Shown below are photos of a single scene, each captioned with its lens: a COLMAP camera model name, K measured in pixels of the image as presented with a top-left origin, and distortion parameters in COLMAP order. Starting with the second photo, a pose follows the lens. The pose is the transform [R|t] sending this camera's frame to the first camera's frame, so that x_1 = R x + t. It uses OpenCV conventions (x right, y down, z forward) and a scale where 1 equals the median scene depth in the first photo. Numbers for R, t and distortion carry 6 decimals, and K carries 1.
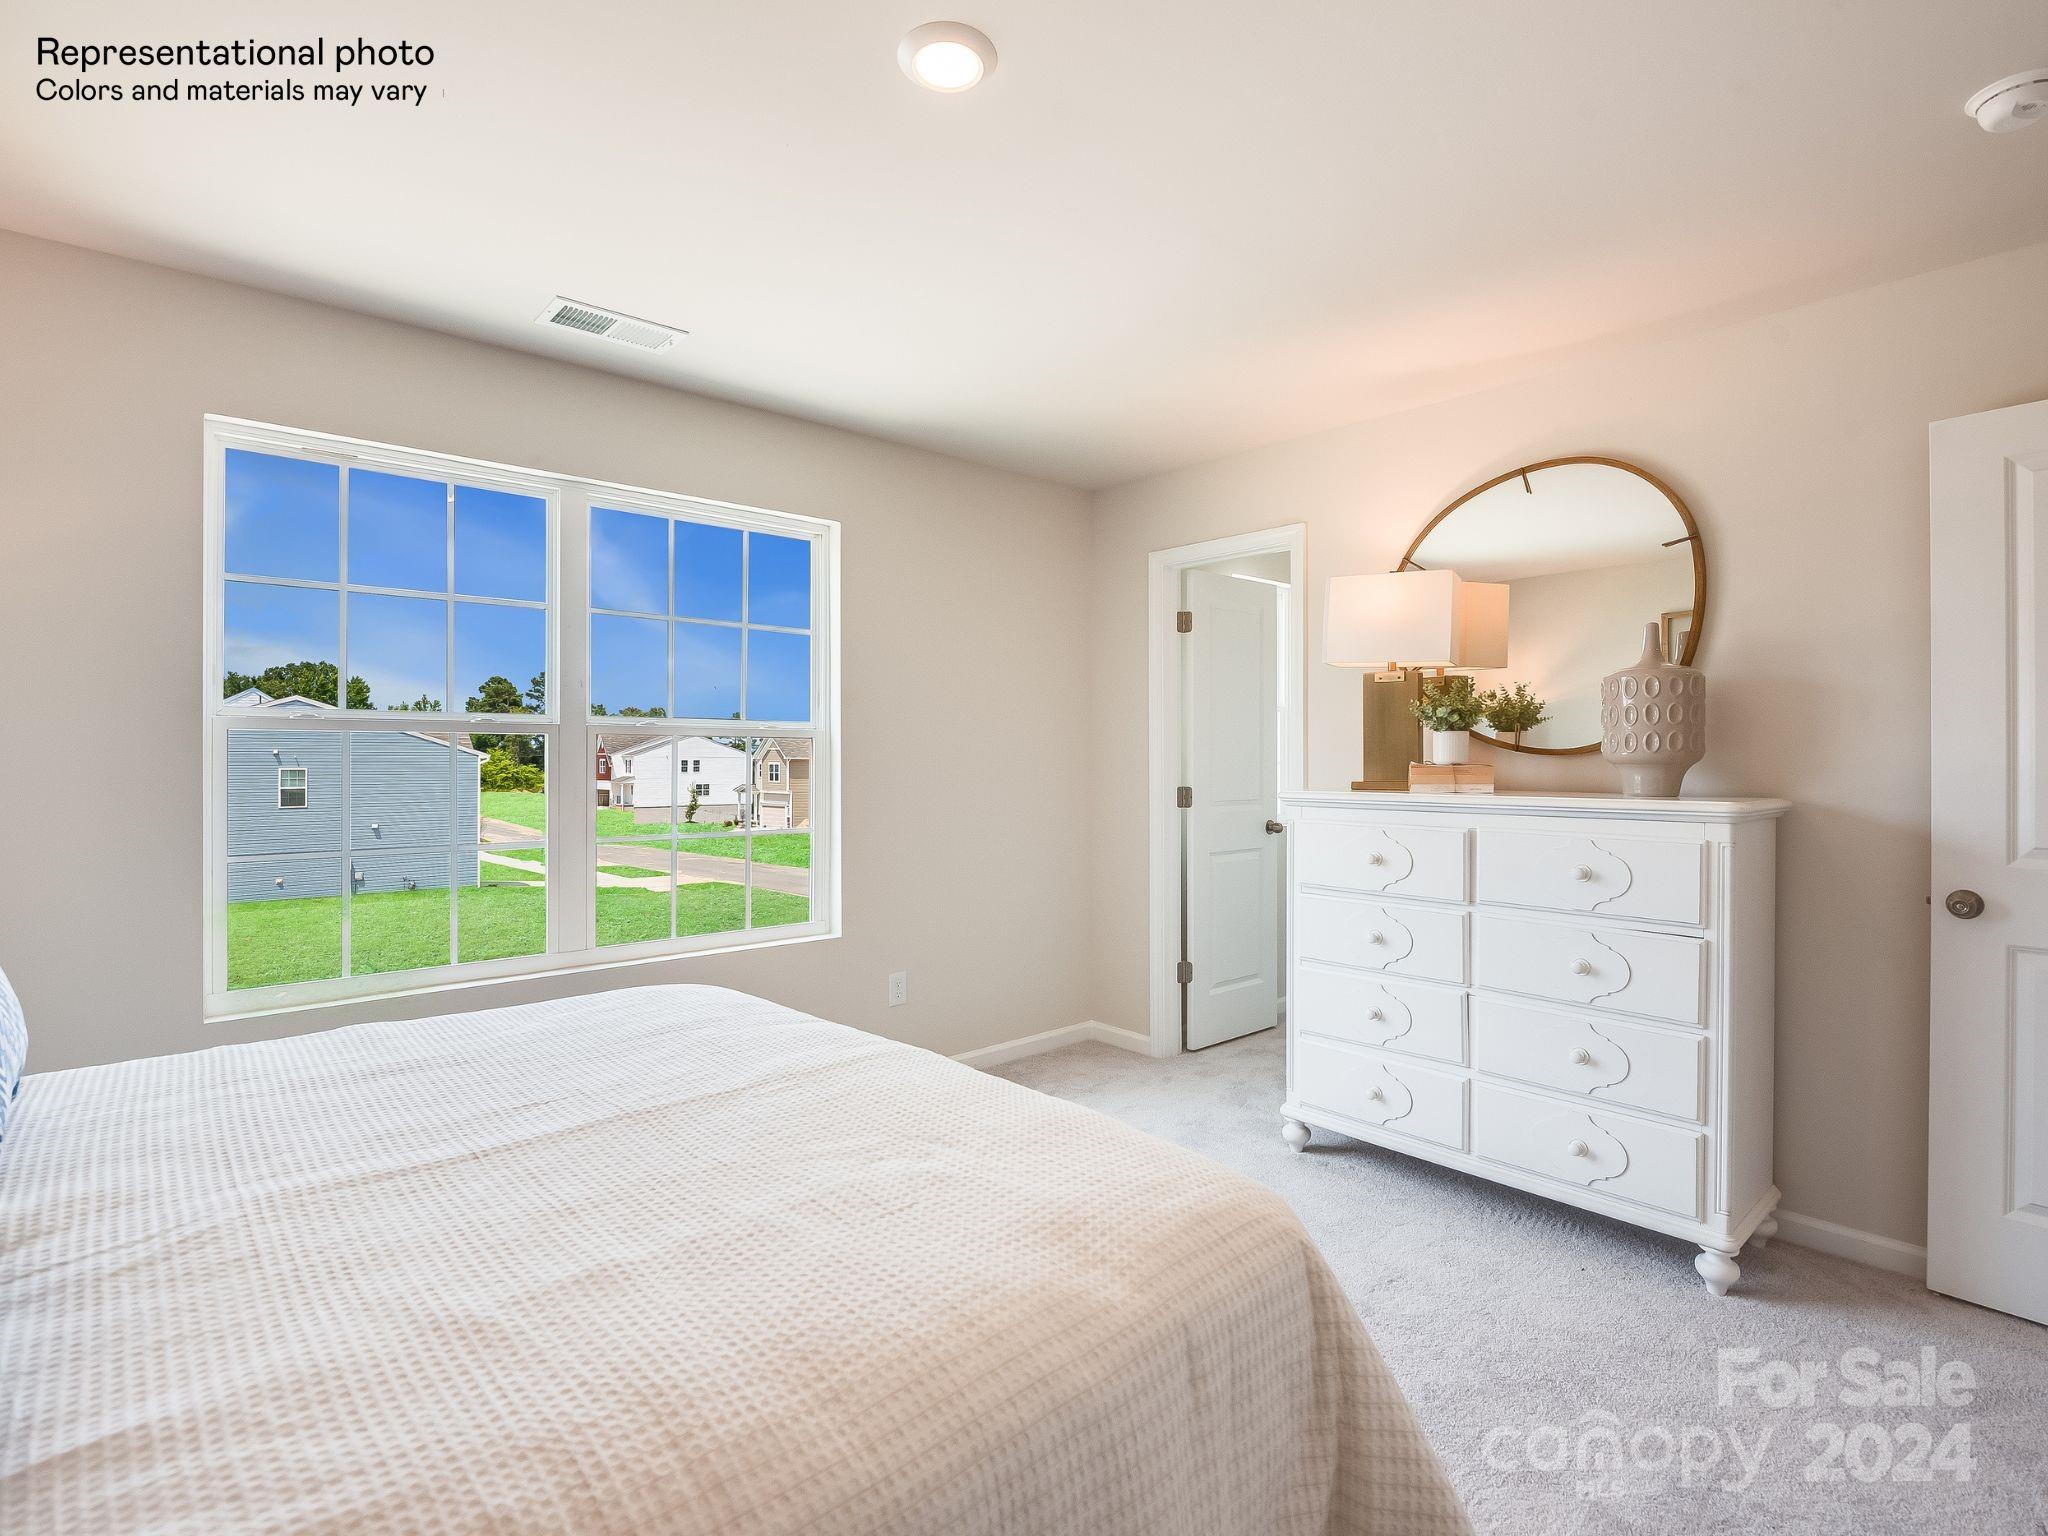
lens RADIAL K [[933.1, 0, 1030.9], [0, 933.1, 768.5], [0, 0, 1]] dist [0.001860, 0.000099]
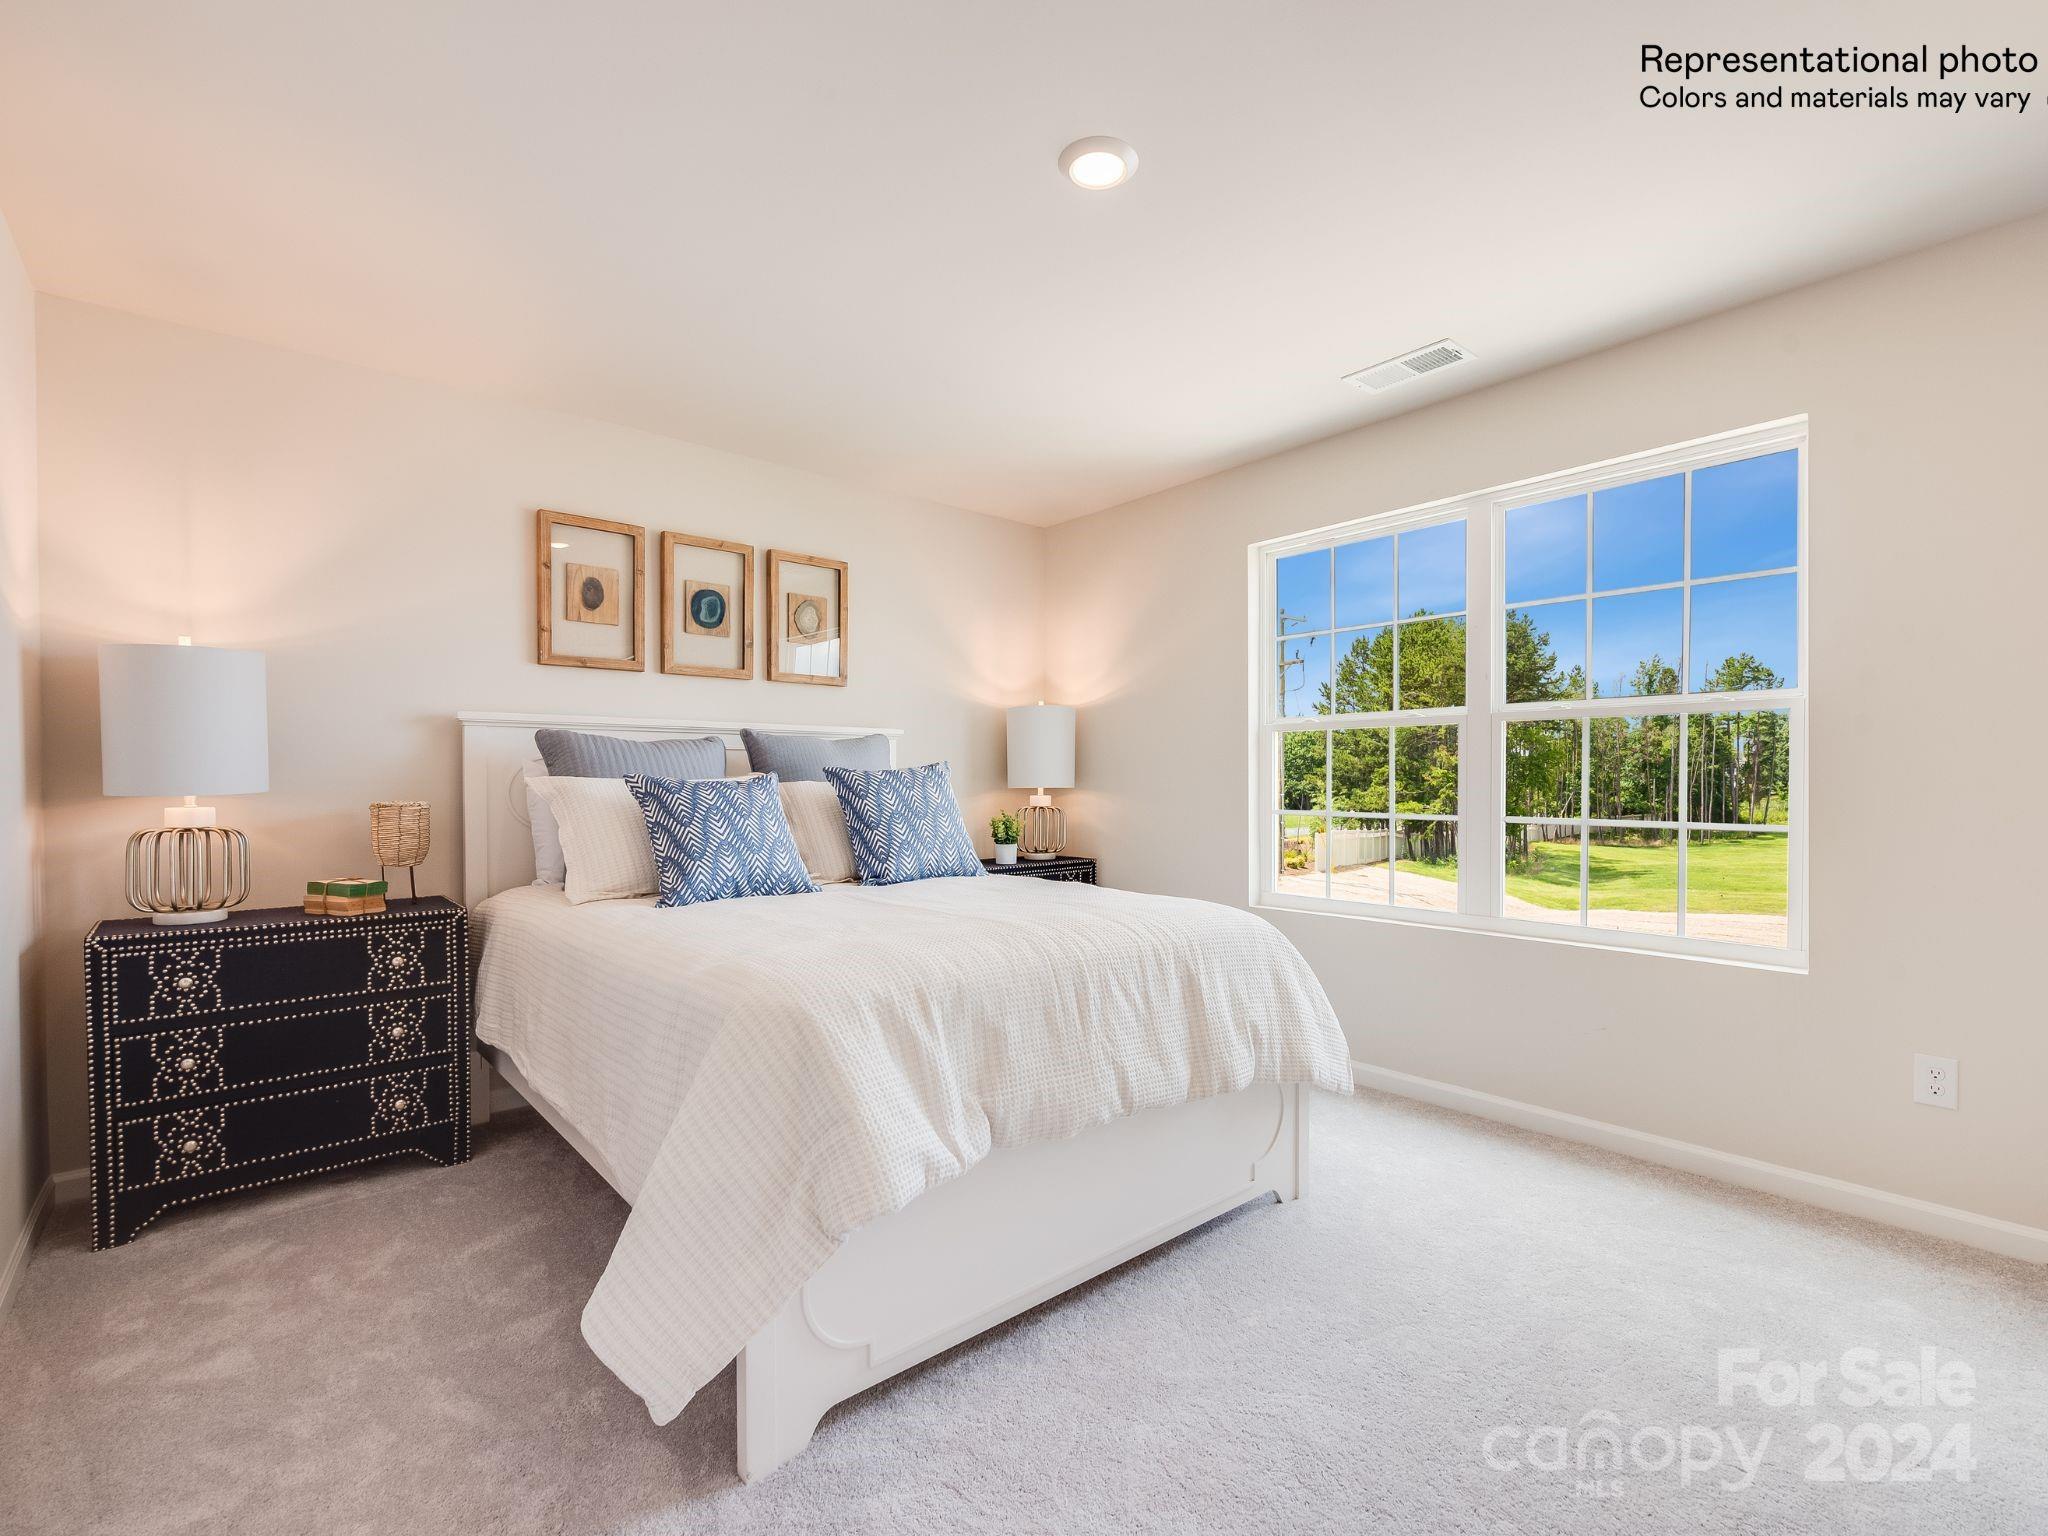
lens RADIAL K [[933.1, 0, 1030.9], [0, 933.1, 768.5], [0, 0, 1]] dist [0.001860, 0.000099]
pose [[0.025009, 0.000011, -0.999687, 0.494821], [0.011804, 0.999930, 0.000306, 0.010657], [0.999618, -0.011808, 0.025007, 0.358864]]
